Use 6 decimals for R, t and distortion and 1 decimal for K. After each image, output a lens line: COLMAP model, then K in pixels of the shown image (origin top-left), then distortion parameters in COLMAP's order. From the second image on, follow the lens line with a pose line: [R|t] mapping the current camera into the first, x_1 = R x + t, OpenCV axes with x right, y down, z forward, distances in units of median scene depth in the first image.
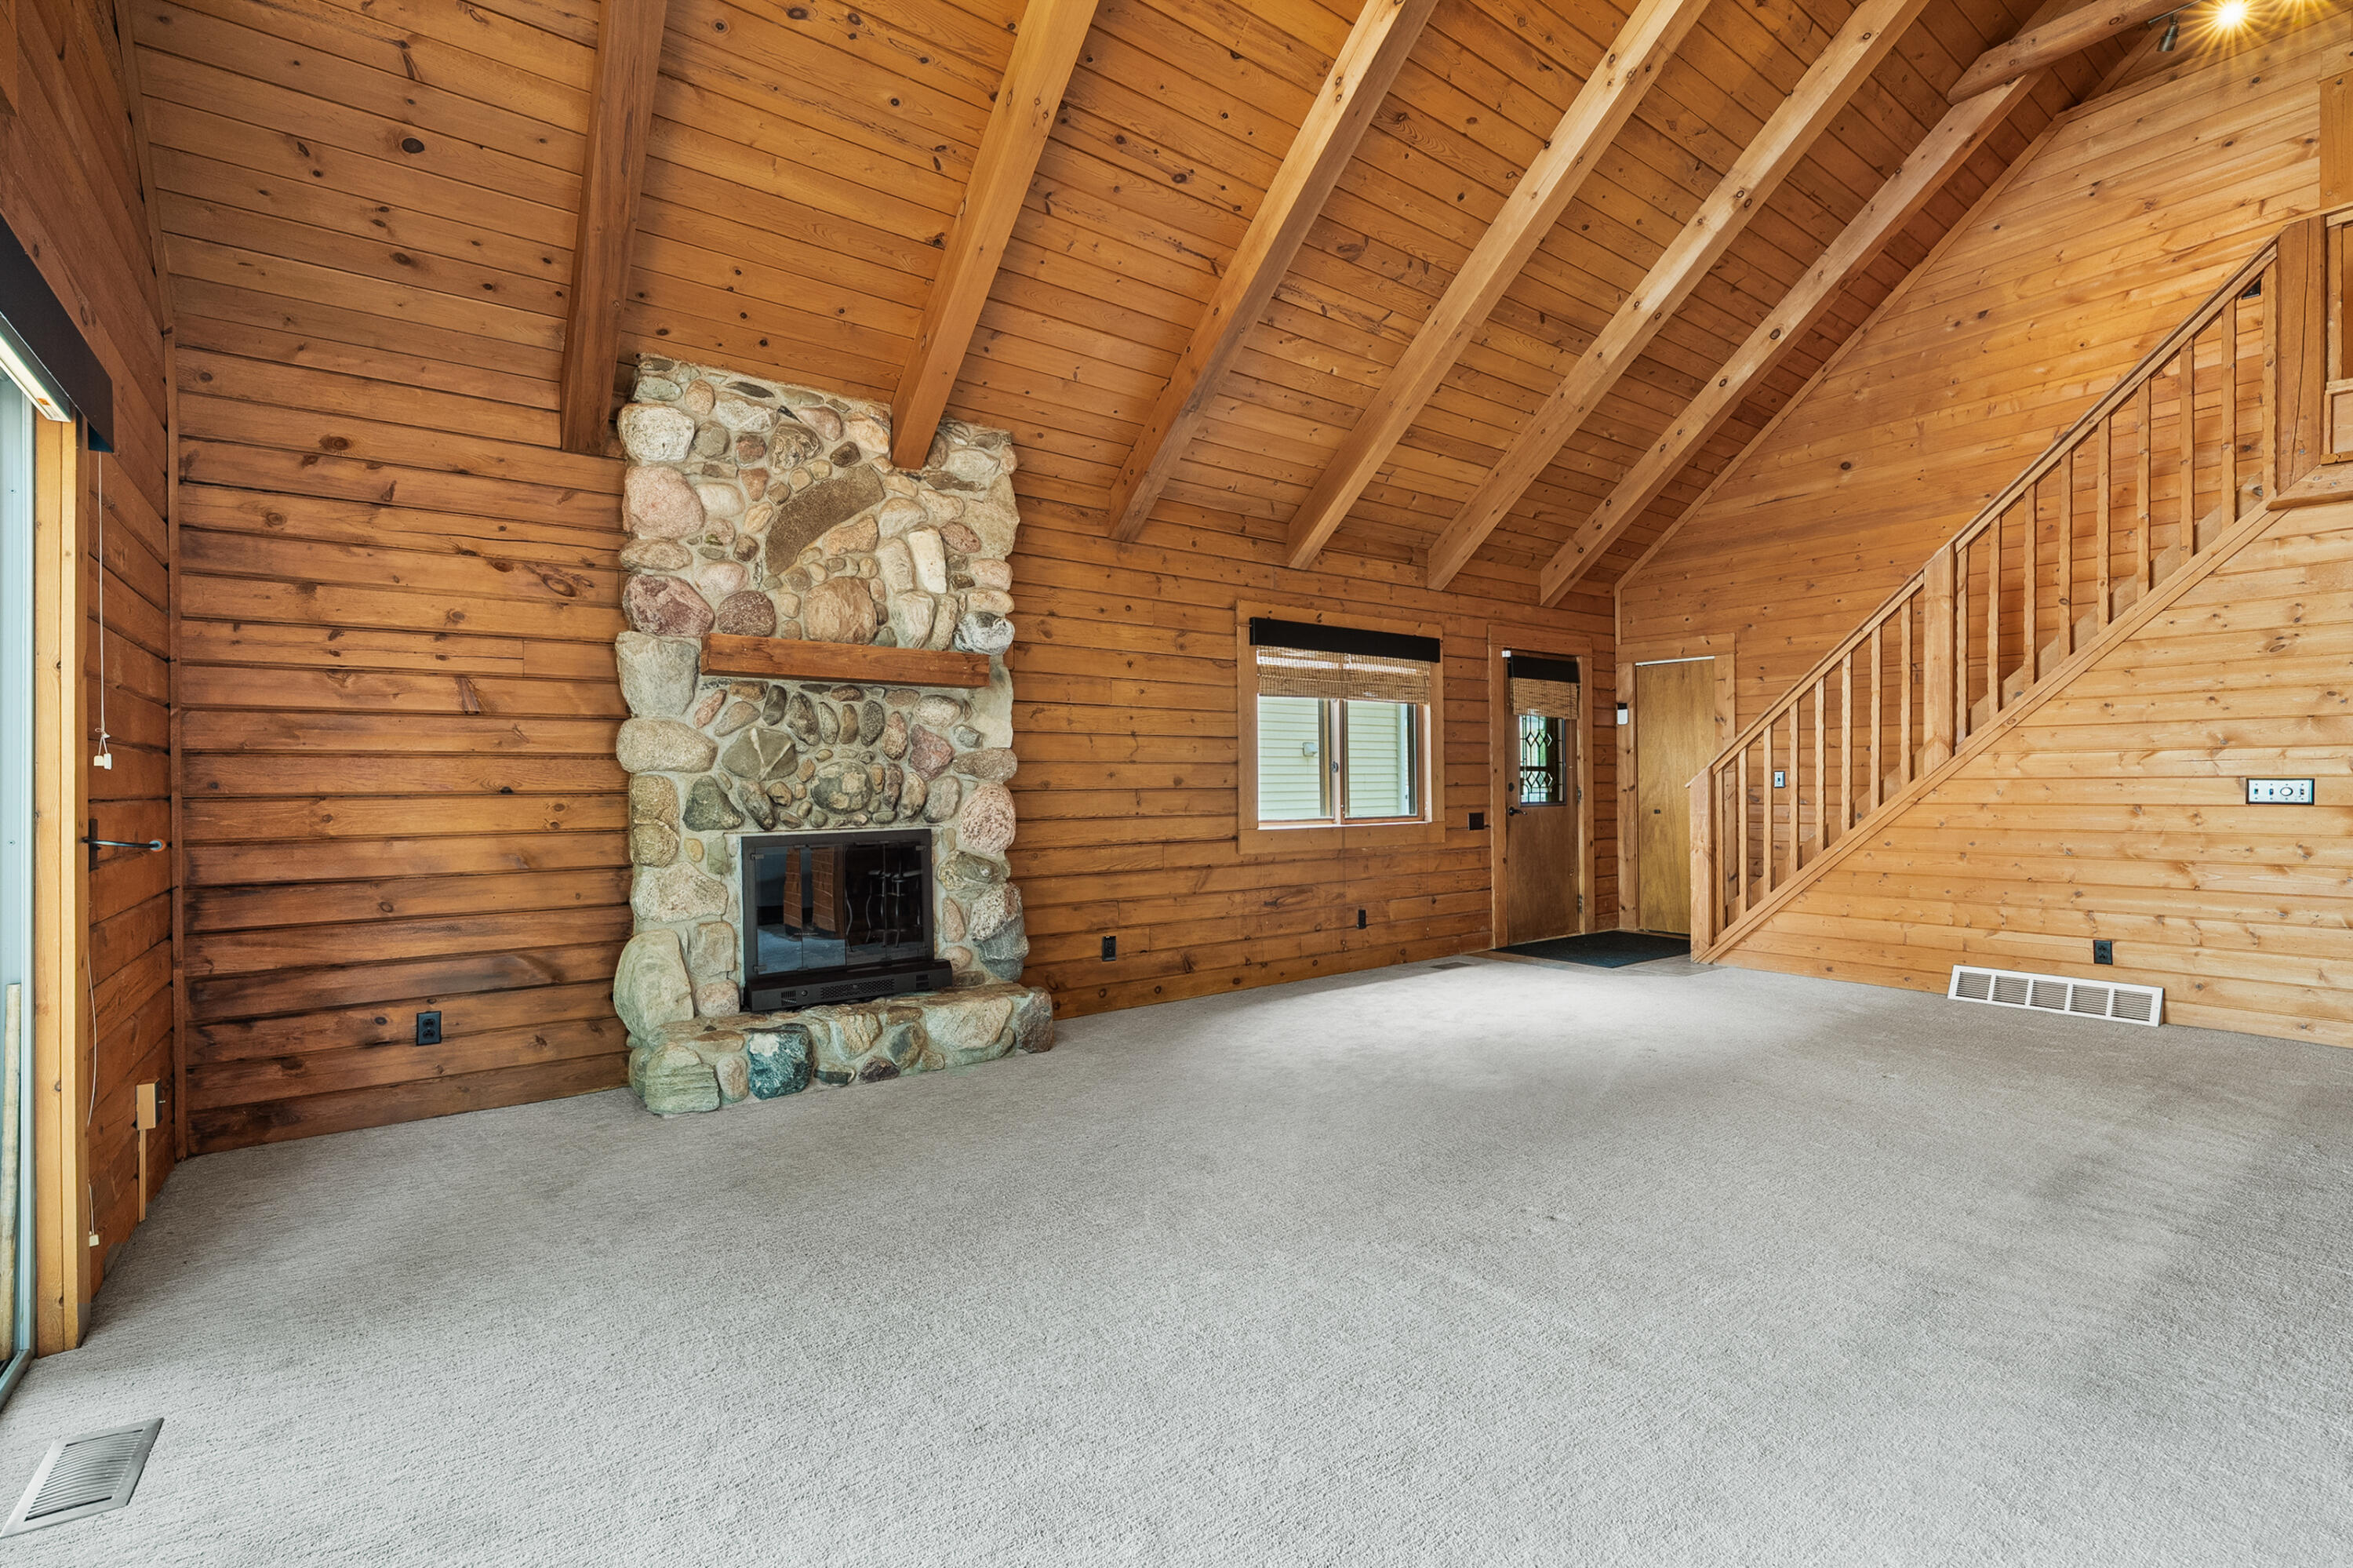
lens RADIAL K [[1070.8, 0, 1175.3], [0, 1070.8, 796.1], [0, 0, 1]] dist [-0.004835, 0.000769]
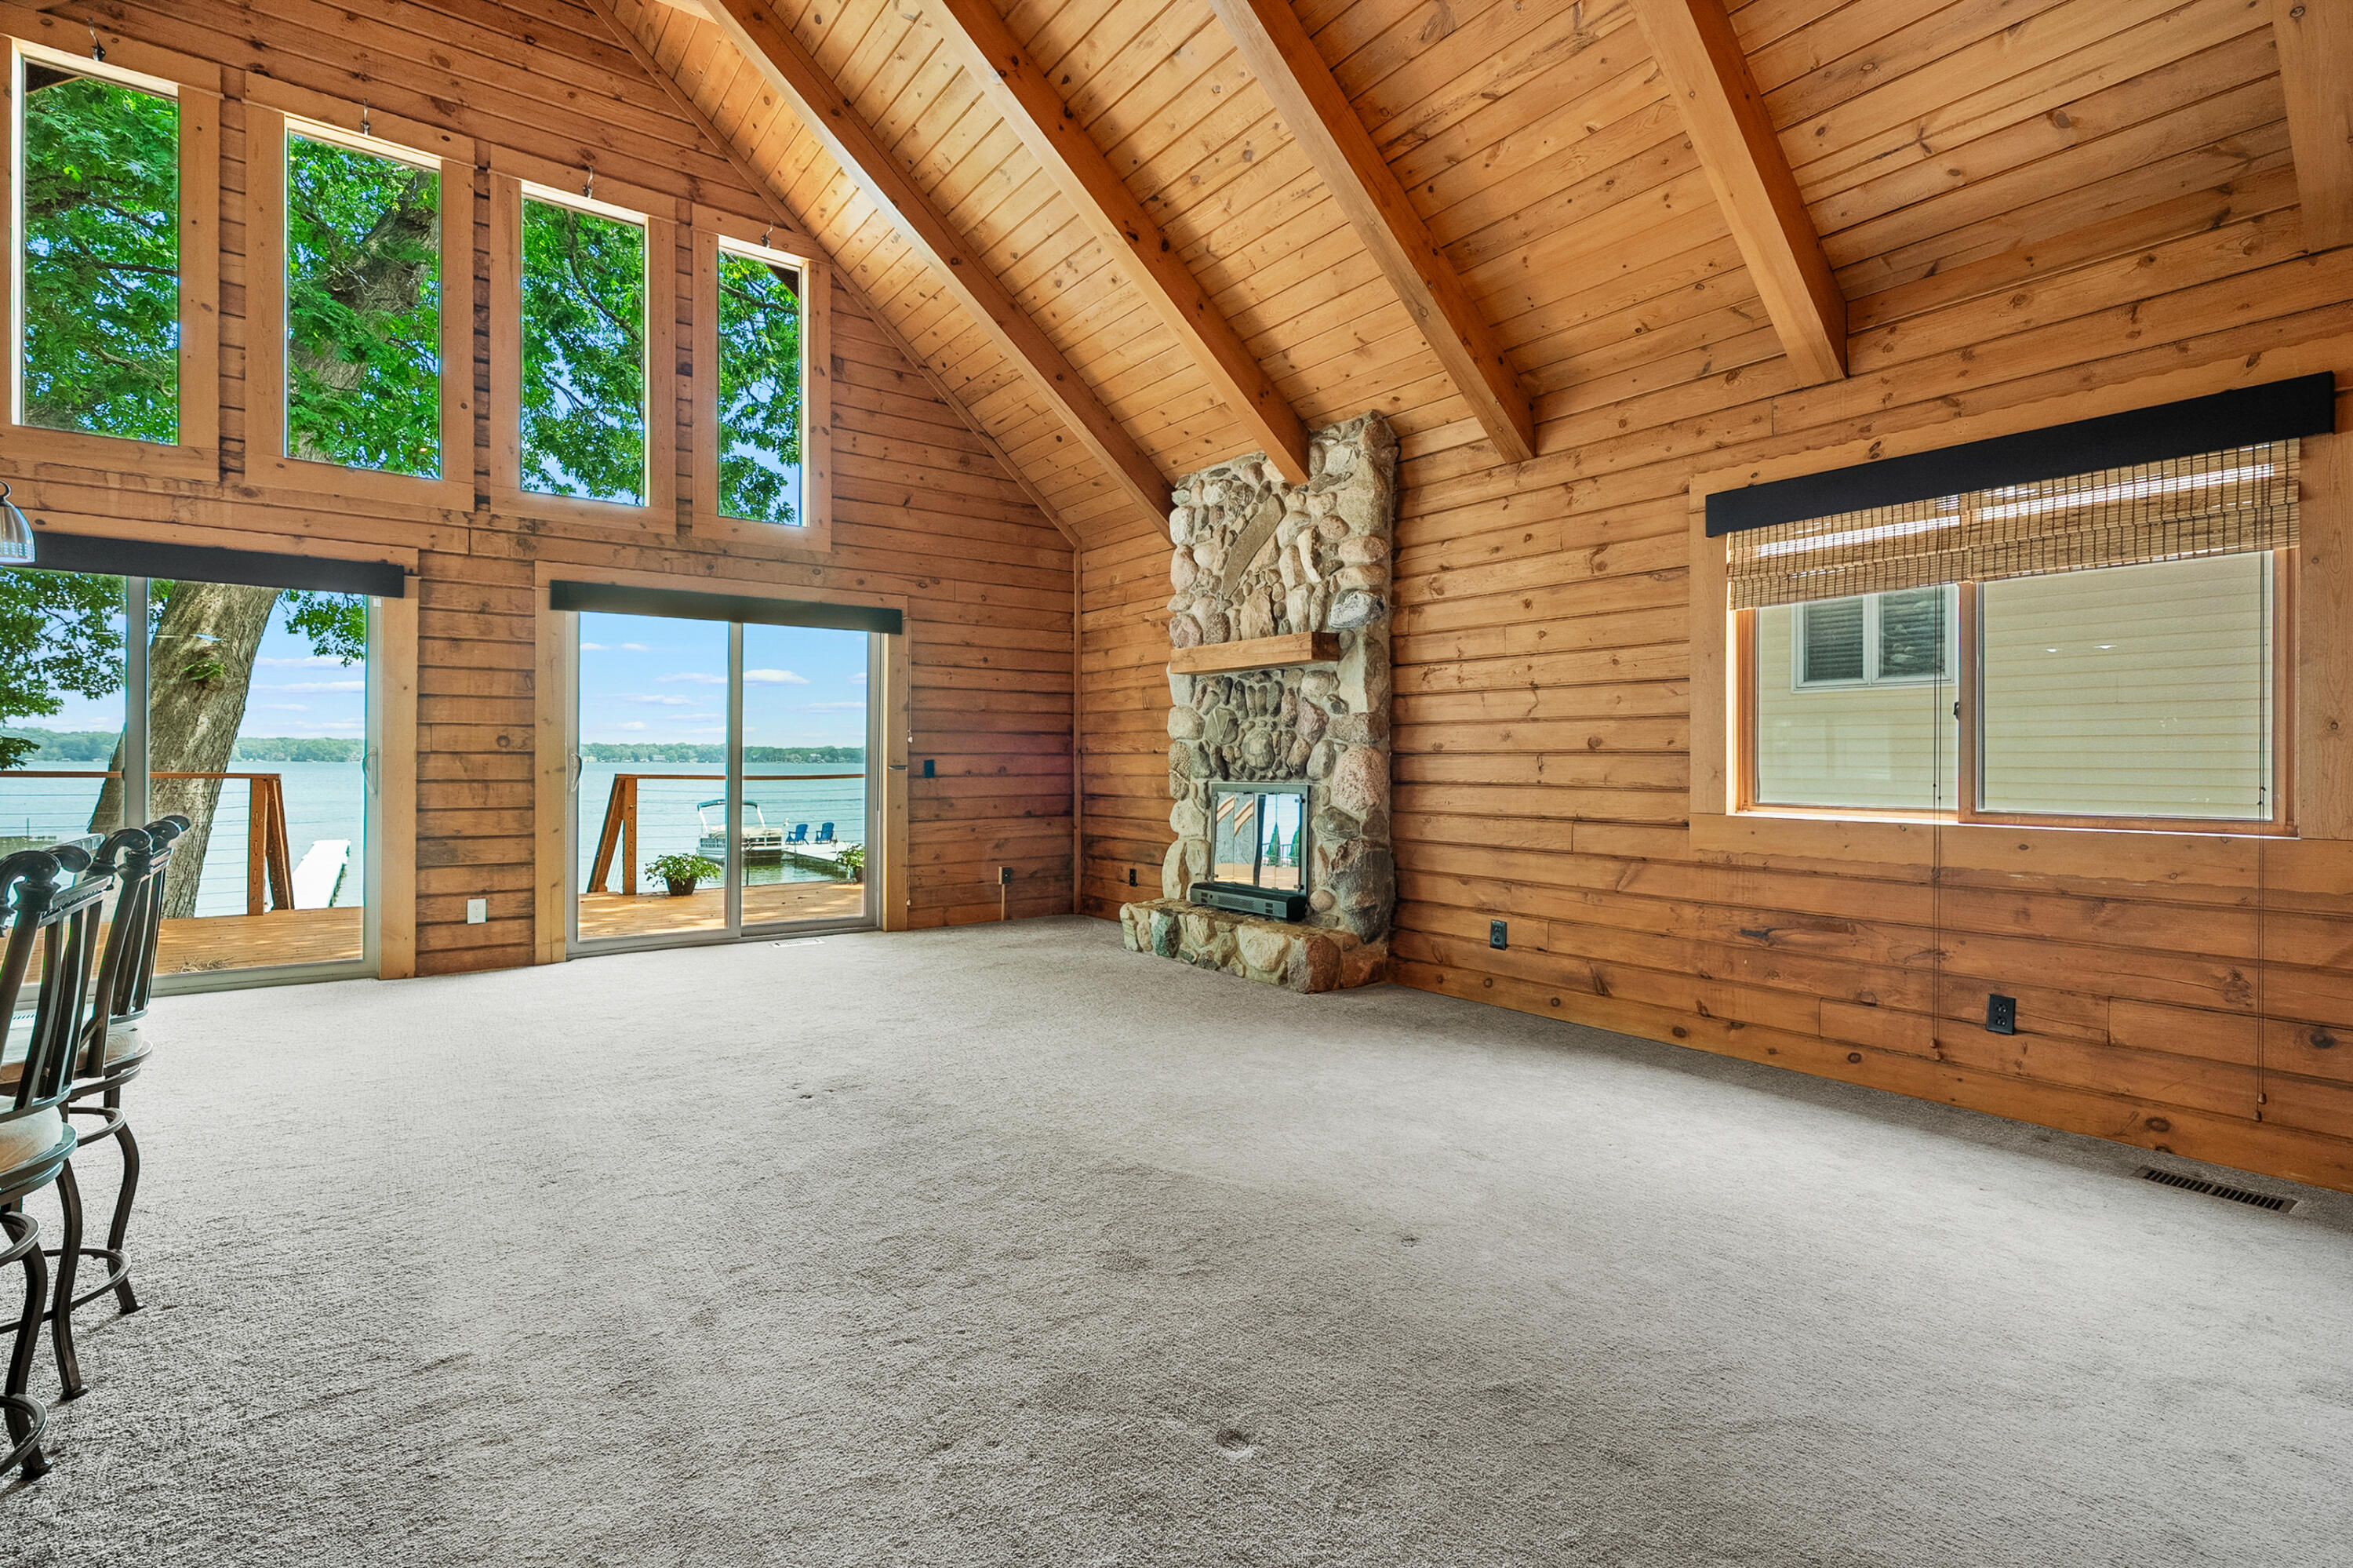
lens RADIAL K [[1070.8, 0, 1170.7], [0, 1070.8, 760.2], [0, 0, 1]] dist [-0.004835, 0.000769]
pose [[-0.003838, 0.008880, -0.999953, 0.795881], [-0.011158, 0.999898, 0.008923, -0.004820], [0.999930, 0.011192, -0.003738, 0.720628]]
